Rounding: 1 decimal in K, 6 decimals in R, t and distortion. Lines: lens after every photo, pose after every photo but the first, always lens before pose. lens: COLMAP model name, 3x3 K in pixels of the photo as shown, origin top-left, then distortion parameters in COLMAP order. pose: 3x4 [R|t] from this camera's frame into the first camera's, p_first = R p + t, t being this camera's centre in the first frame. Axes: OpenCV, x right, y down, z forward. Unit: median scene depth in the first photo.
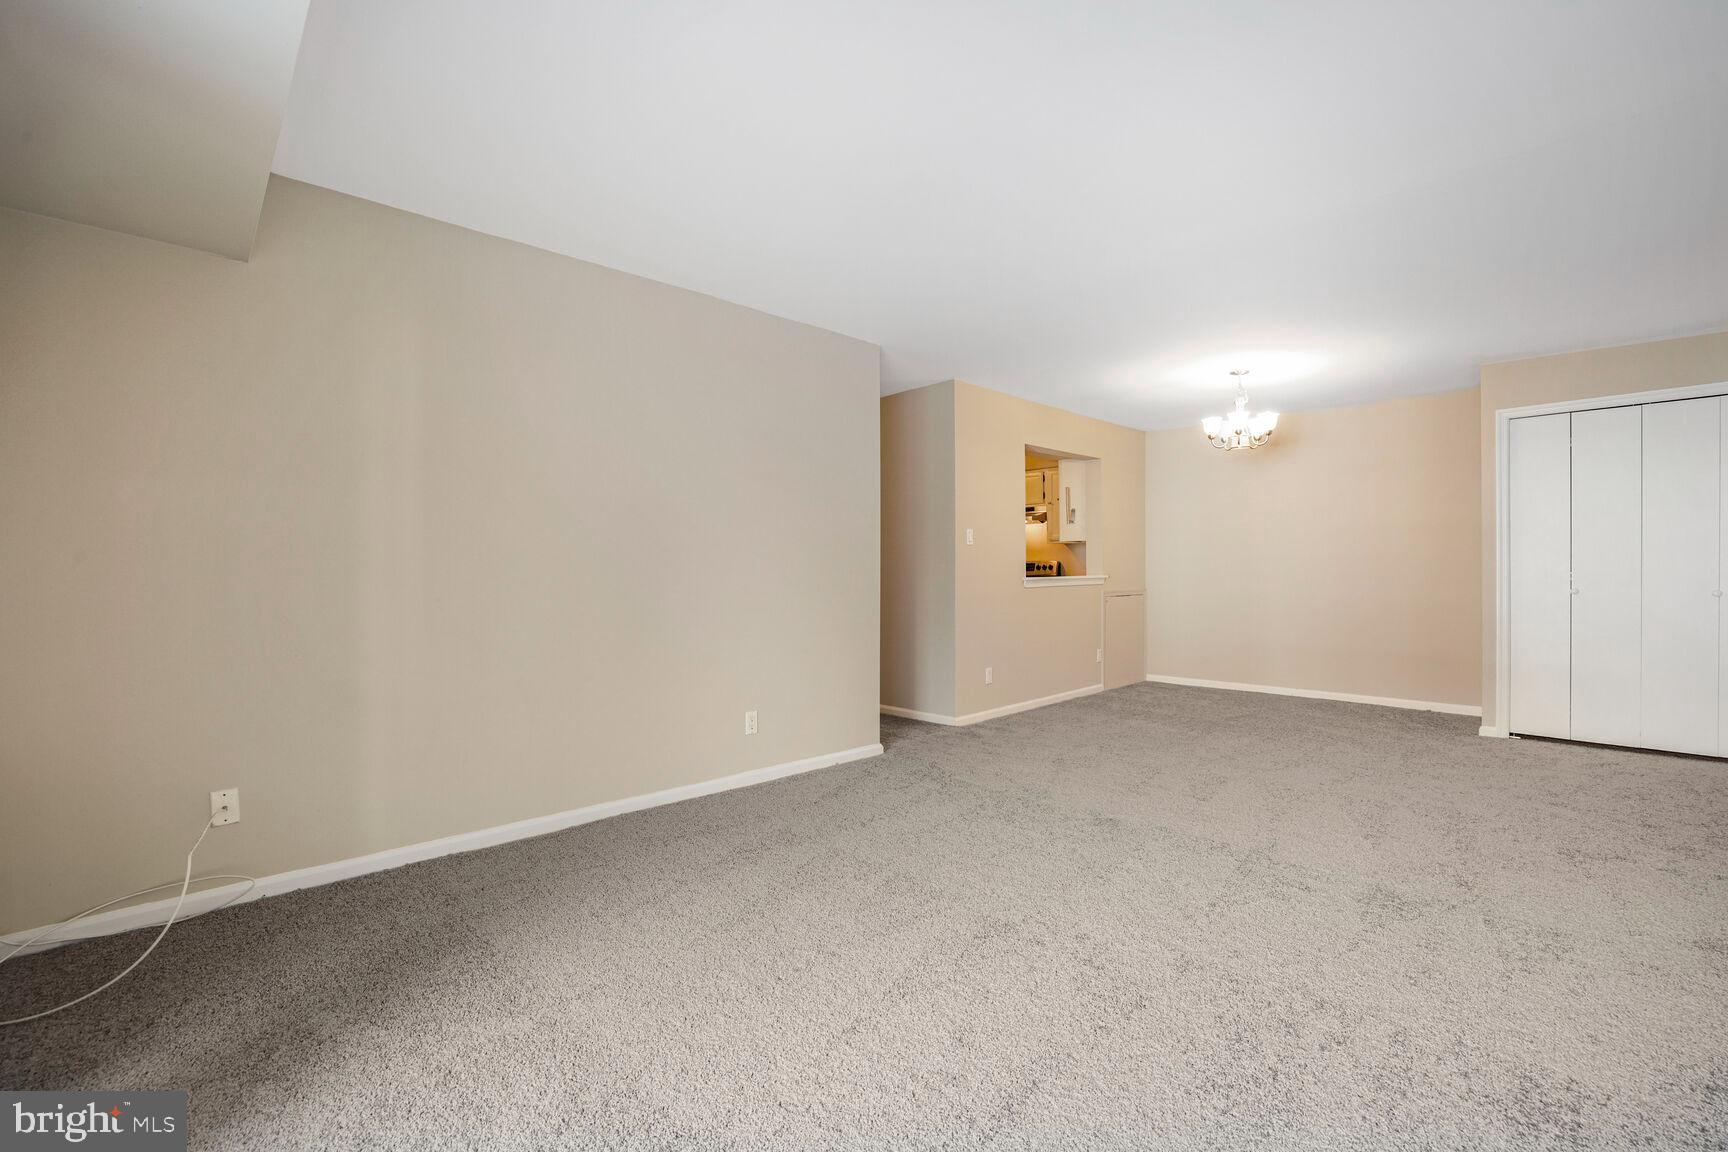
lens RADIAL K [[739.5, 0, 855.0], [0, 739.5, 574.4], [0, 0, 1]] dist [-0.030610, 0.003968]
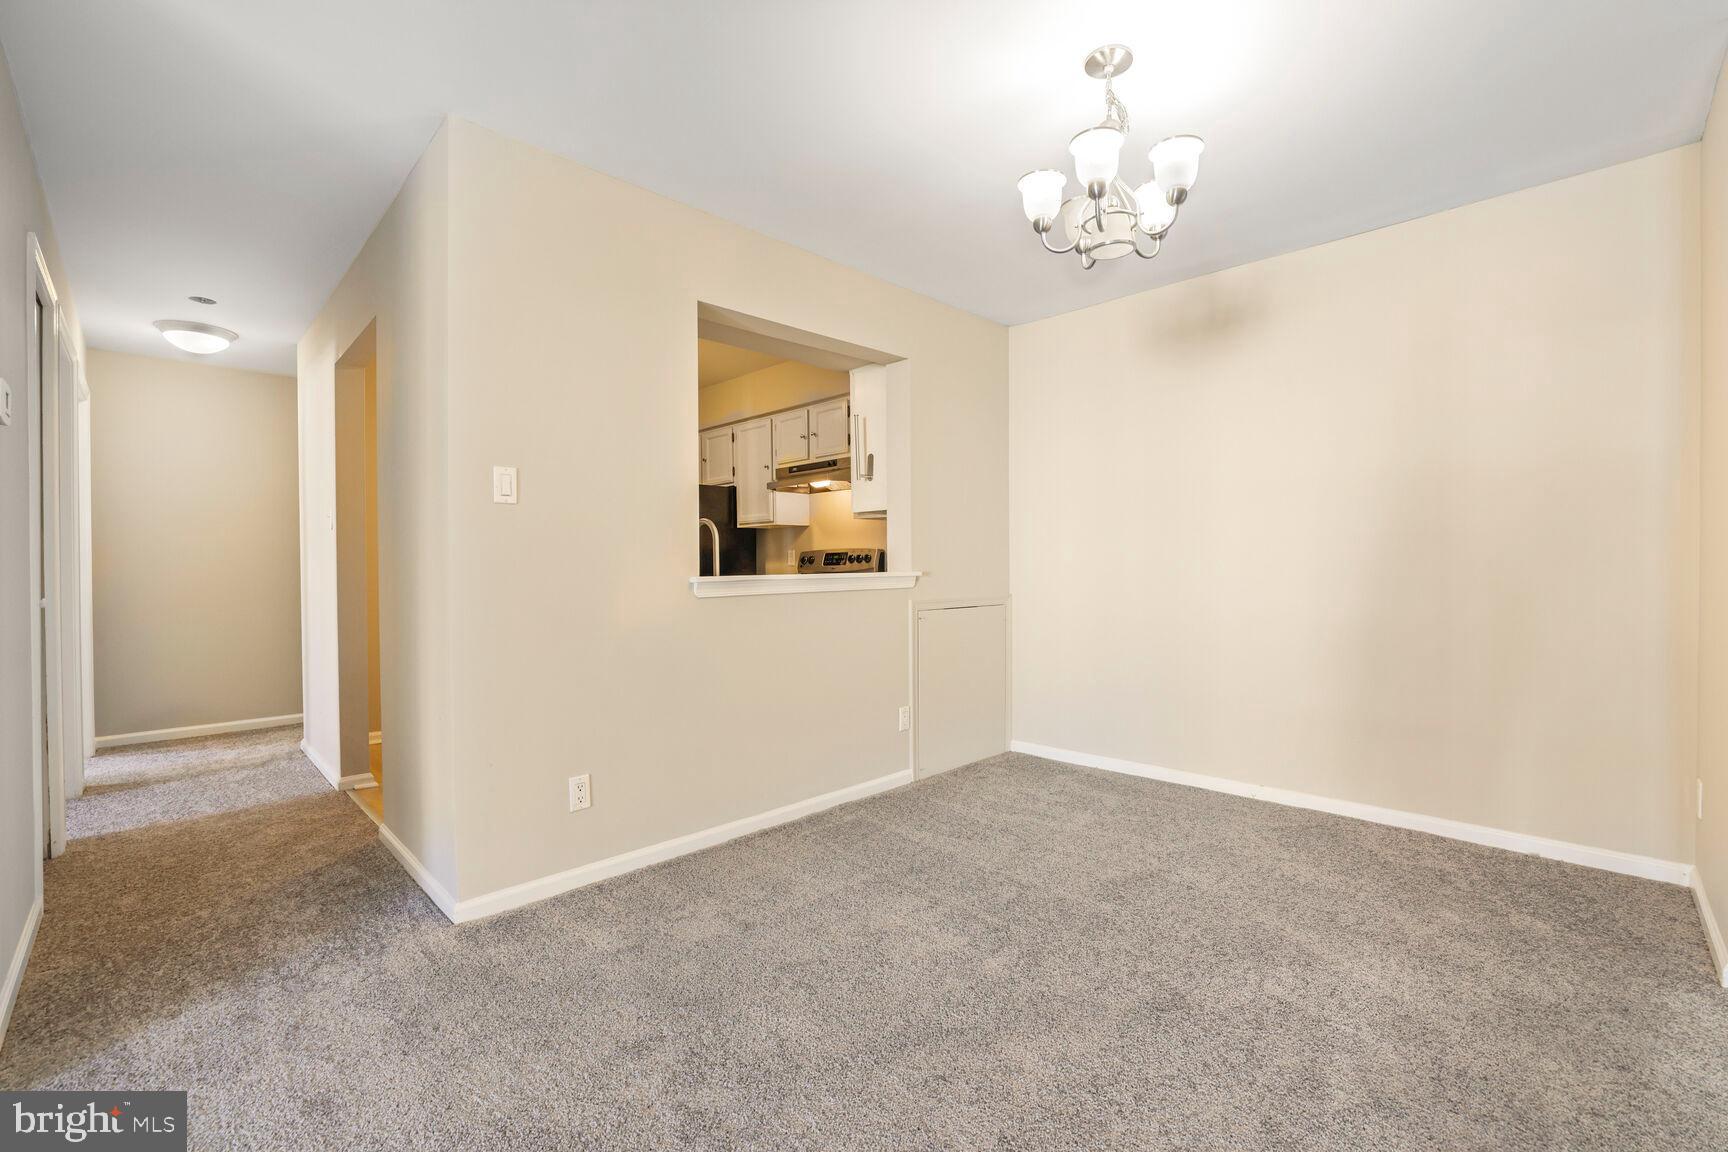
lens RADIAL K [[739.5, 0, 864.9], [0, 739.5, 578.0], [0, 0, 1]] dist [-0.030610, 0.003968]
pose [[0.999714, 0.002901, 0.023730, 0.276427], [-0.003255, 0.999884, 0.014885, -0.002151], [-0.023684, -0.014958, 0.999608, 0.434635]]
